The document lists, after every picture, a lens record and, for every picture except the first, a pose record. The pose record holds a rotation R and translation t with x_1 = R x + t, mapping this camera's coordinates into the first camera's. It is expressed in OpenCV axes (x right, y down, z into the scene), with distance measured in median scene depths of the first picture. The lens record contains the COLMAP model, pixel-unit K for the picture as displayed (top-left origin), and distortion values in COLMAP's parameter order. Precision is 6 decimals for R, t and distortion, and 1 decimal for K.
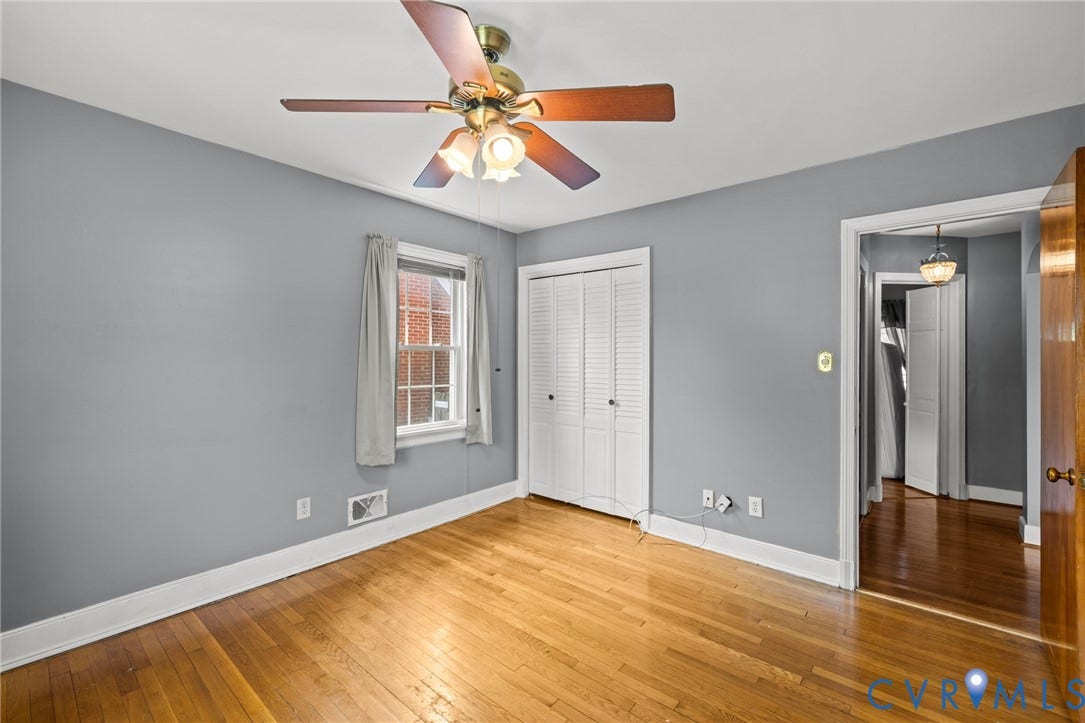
lens RADIAL K [[457.0, 0, 537.8], [0, 457.0, 362.5], [0, 0, 1]] dist [-0.000639, 0.000238]
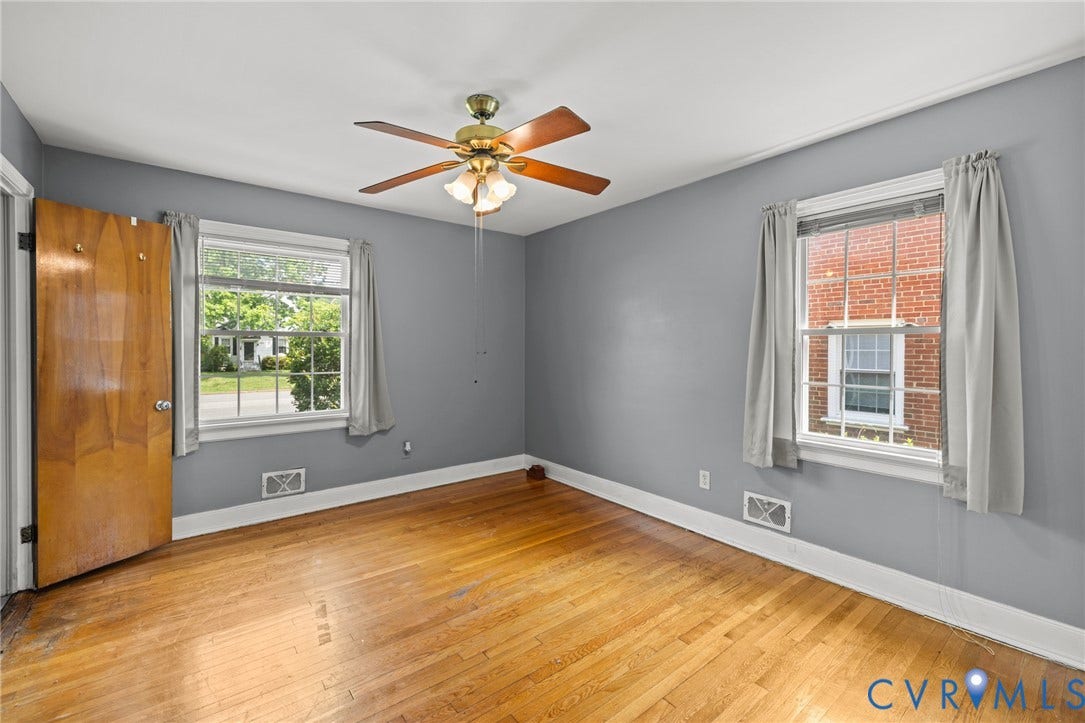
lens RADIAL K [[457.0, 0, 537.8], [0, 457.0, 362.5], [0, 0, 1]] dist [-0.000639, 0.000238]
pose [[-0.186997, 0.035652, -0.981713, 0.657763], [-0.019906, 0.998999, 0.040071, -0.004530], [0.982159, 0.027035, -0.186100, 0.803296]]
